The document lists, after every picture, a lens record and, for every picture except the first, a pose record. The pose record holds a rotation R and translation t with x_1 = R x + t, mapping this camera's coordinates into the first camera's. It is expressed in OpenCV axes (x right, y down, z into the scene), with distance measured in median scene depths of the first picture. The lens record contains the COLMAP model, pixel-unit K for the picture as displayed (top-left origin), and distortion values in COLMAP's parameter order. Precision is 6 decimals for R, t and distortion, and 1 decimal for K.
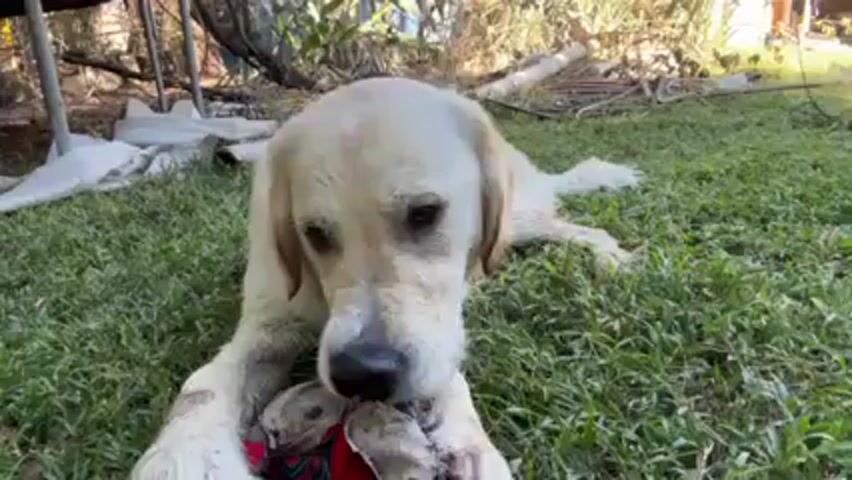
lens RADIAL K [[635.1, 0, 430.2], [0, 635.1, 247.6], [0, 0, 1]] dist [0.108300, -0.165018]
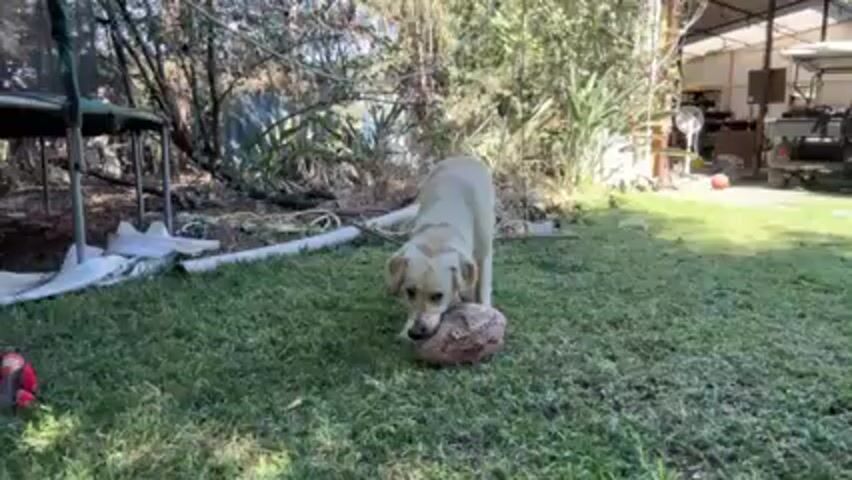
lens RADIAL K [[635.1, 0, 430.2], [0, 635.1, 247.6], [0, 0, 1]] dist [0.108300, -0.165018]
pose [[0.997134, 0.058000, 0.048569, 0.219565], [-0.050725, 0.988916, -0.139545, 0.005084], [-0.056124, 0.136681, 0.989024, -0.621758]]
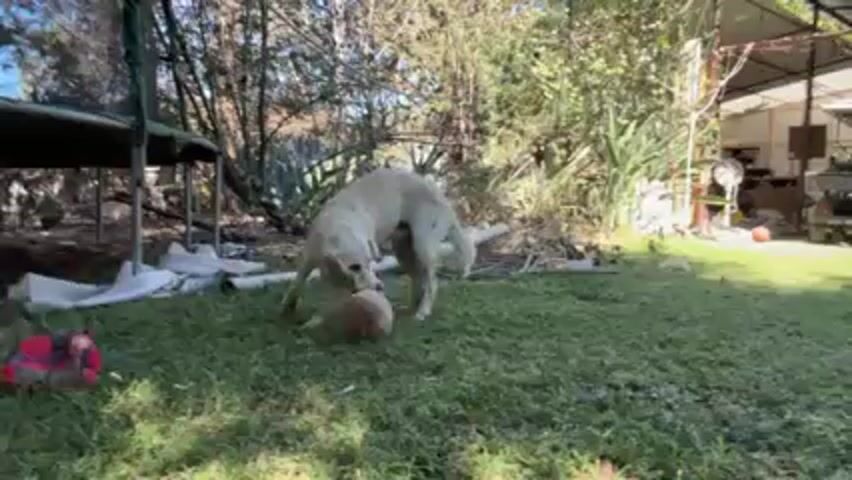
lens RADIAL K [[635.1, 0, 430.2], [0, 635.1, 247.6], [0, 0, 1]] dist [0.108300, -0.165018]
pose [[0.995707, 0.092393, -0.005638, 0.196697], [-0.091442, 0.972335, -0.214949, 0.072994], [-0.014378, 0.214542, 0.976609, -0.631208]]
